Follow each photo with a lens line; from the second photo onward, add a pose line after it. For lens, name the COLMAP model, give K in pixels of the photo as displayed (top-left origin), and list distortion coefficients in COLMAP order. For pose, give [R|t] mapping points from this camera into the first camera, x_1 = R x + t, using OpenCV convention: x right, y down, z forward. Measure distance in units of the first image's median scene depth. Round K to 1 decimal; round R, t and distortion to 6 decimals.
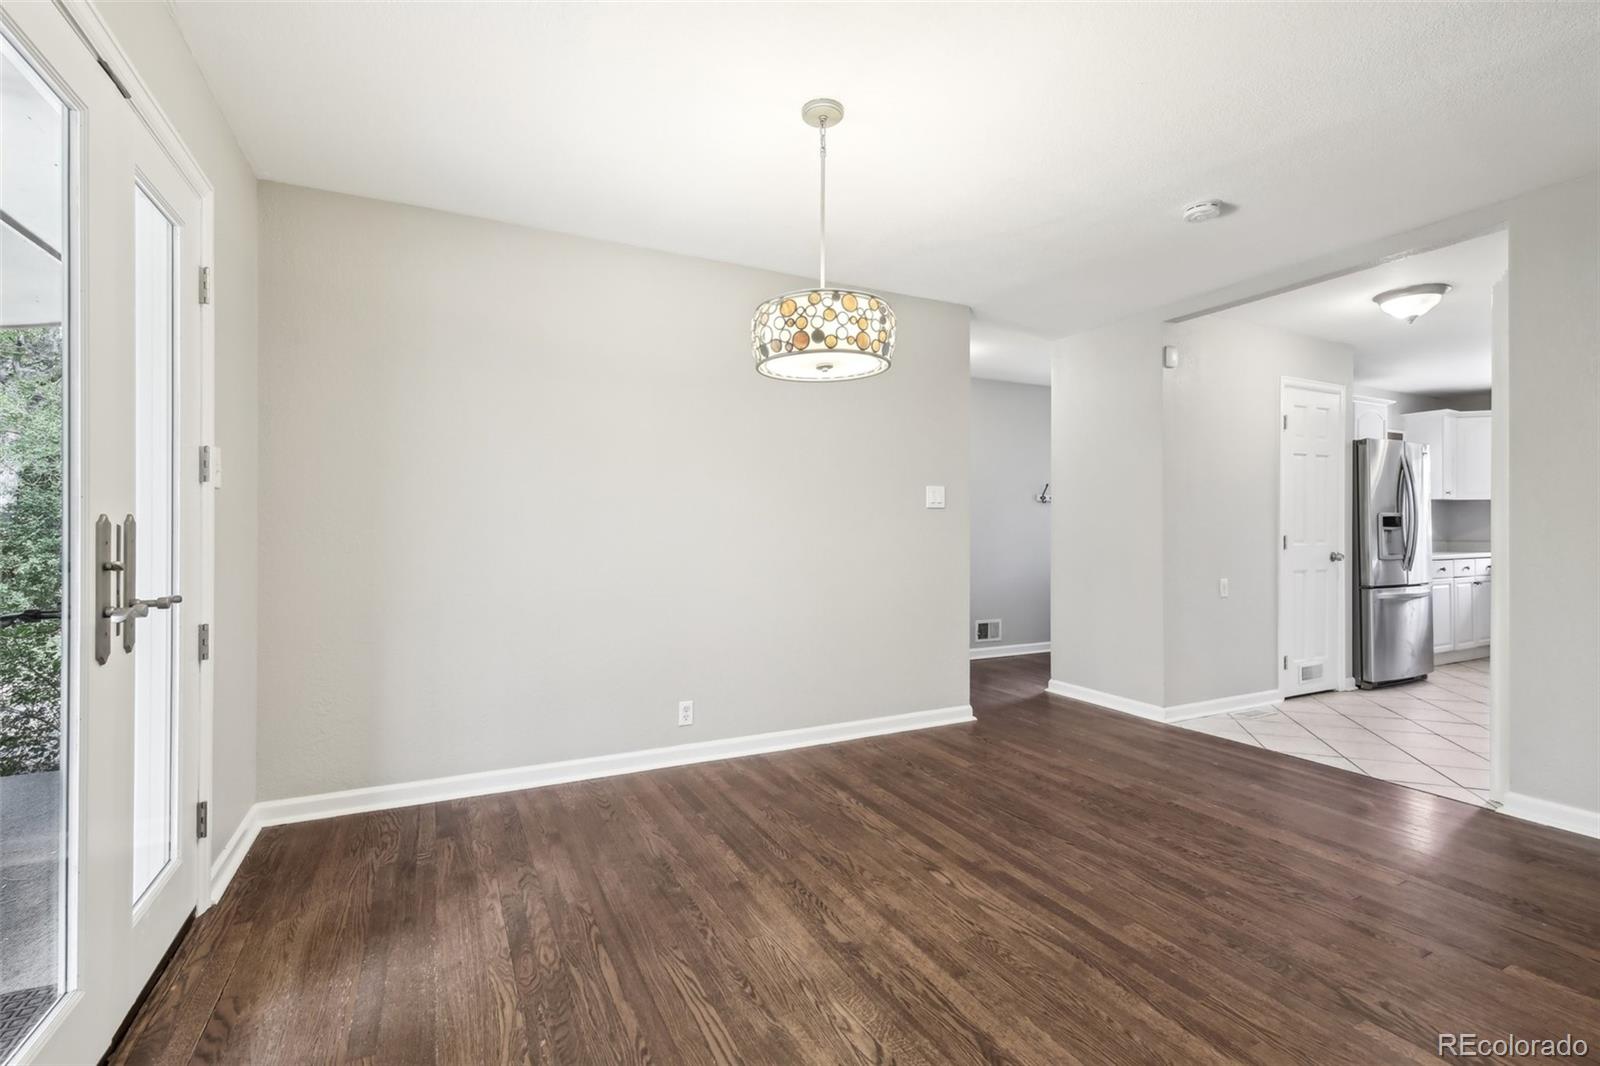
lens RADIAL K [[712.5, 0, 775.9], [0, 712.5, 528.0], [0, 0, 1]] dist [0.015988, -0.000369]
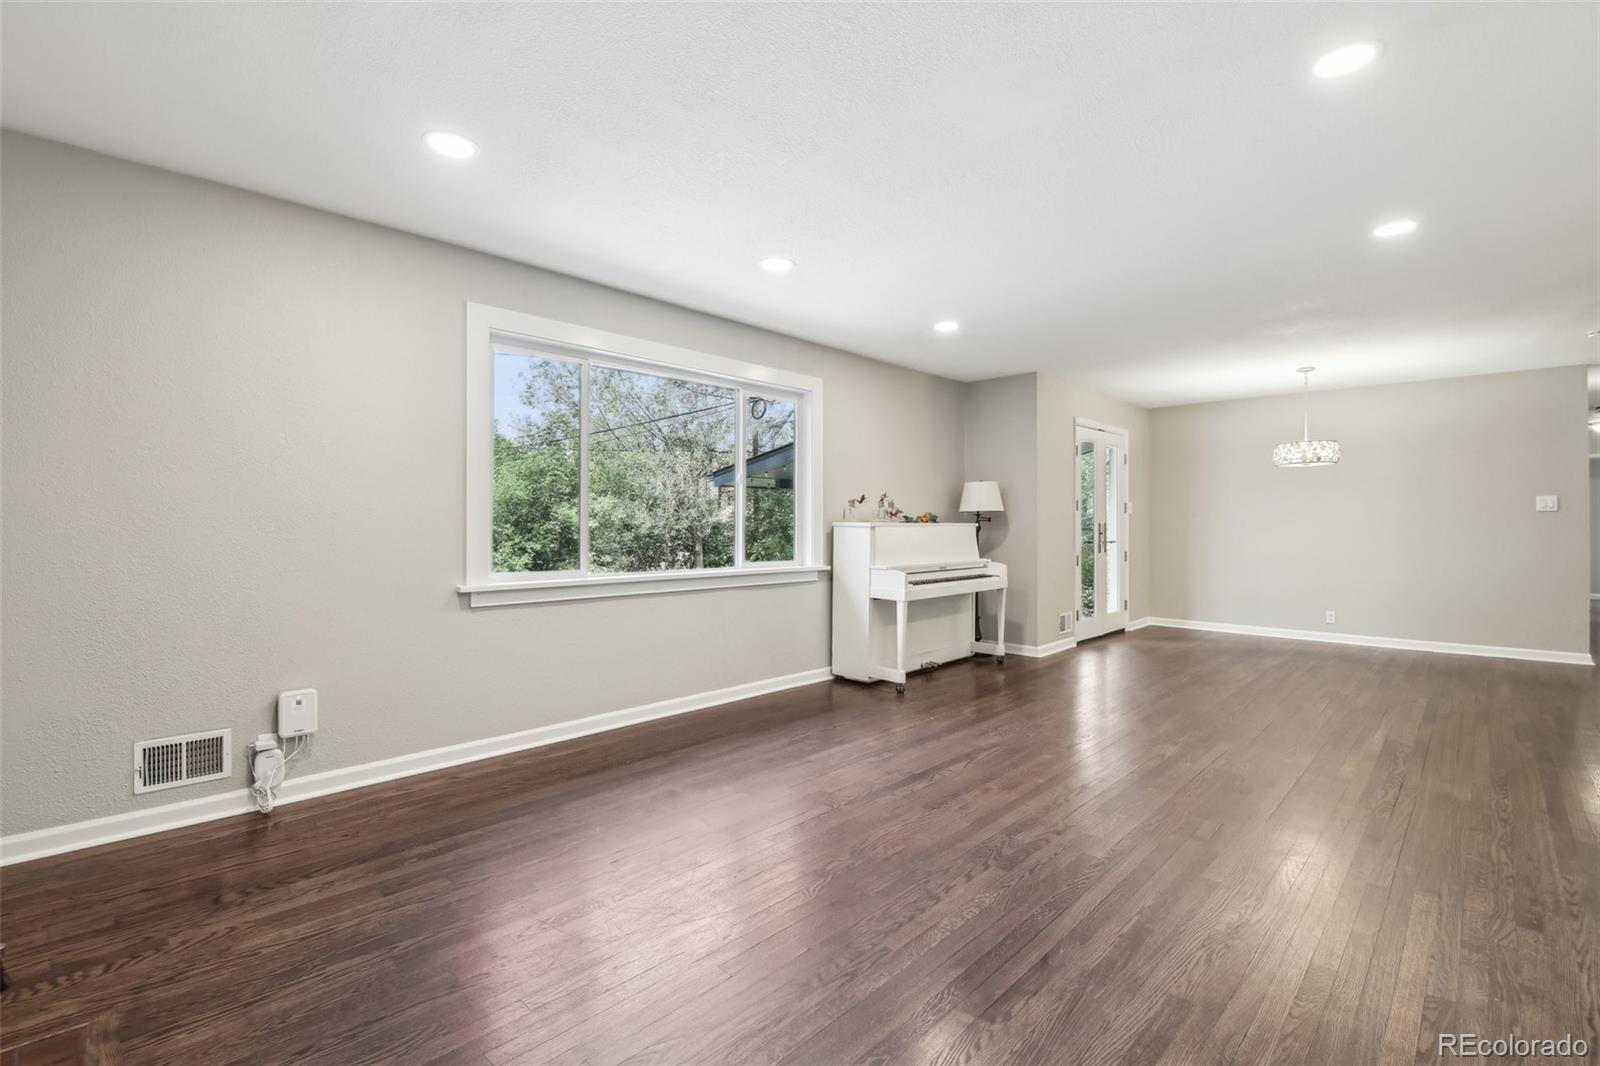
lens RADIAL K [[757.9, 0, 800.0], [0, 757.9, 533.0], [0, 0, 1]] dist [-0.003110, -0.001506]
pose [[0.361119, 0.009630, -0.932470, 1.758559], [-0.000260, 0.999948, 0.010226, 0.001727], [0.932520, -0.003450, 0.361102, -1.549068]]
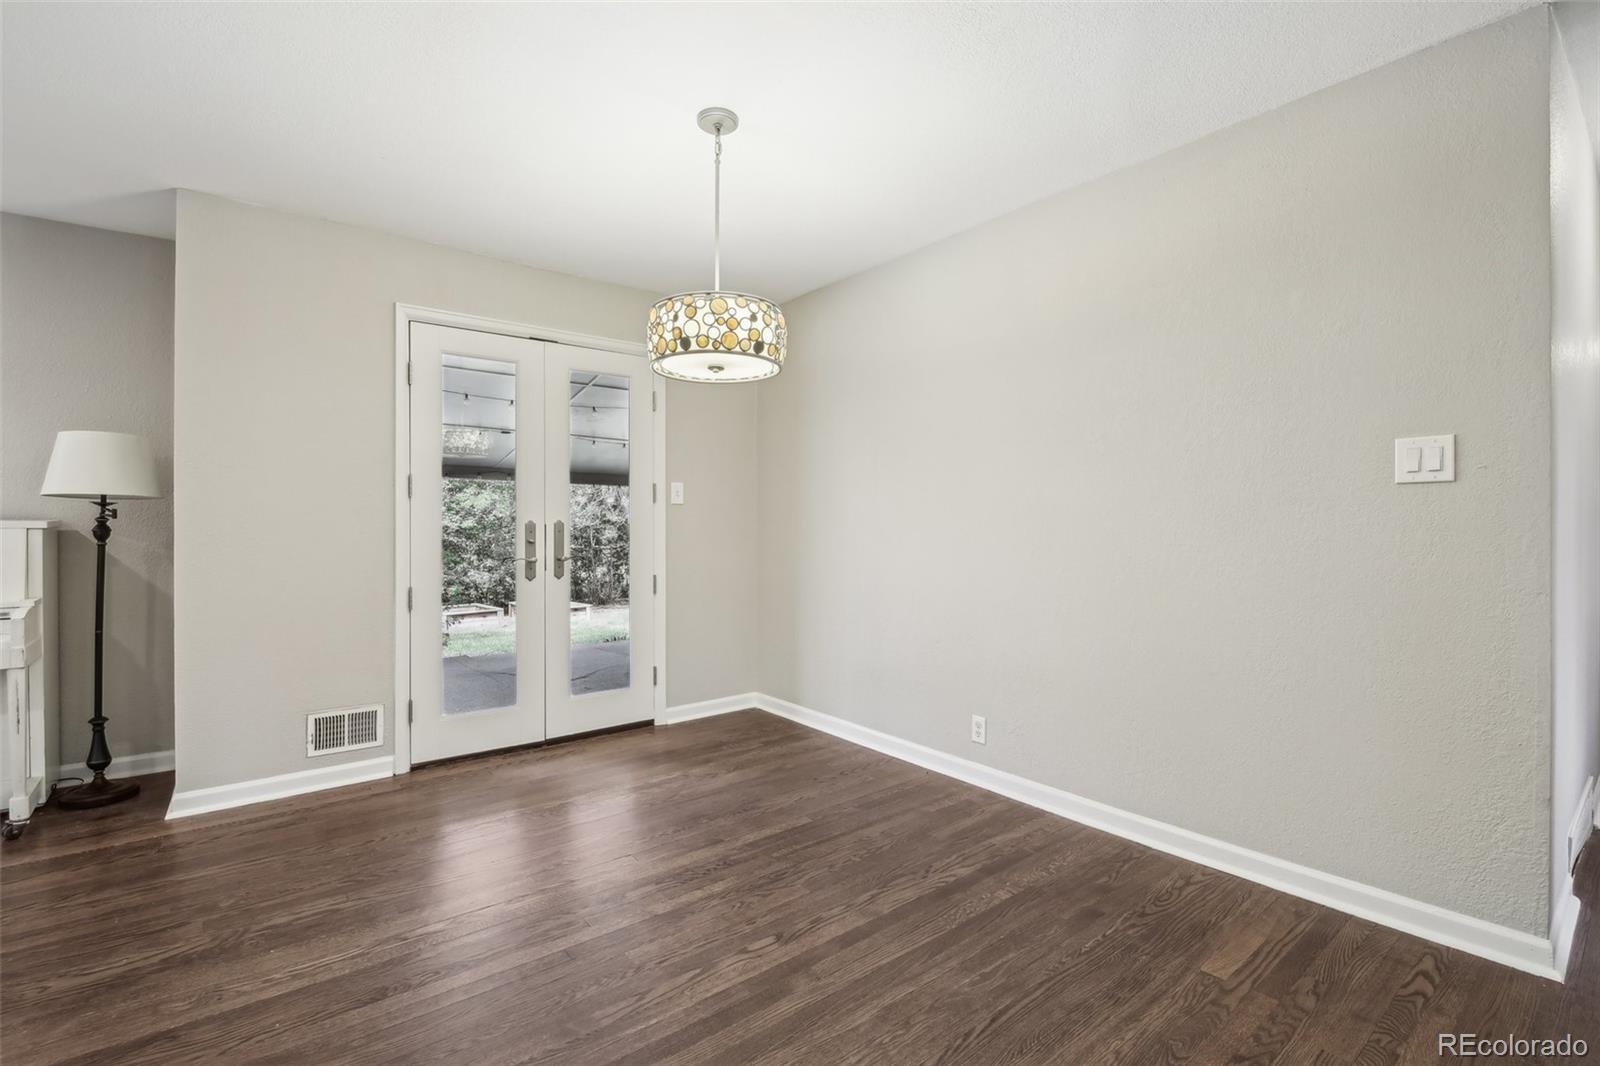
lens RADIAL K [[712.8, 0, 795.7], [0, 712.8, 524.7], [0, 0, 1]] dist [-0.012401, -0.000644]
pose [[0.215391, -0.000004, -0.976528, 0.941393], [0.005299, 0.999985, 0.001165, -0.002931], [0.976513, -0.005426, 0.215388, 0.774398]]
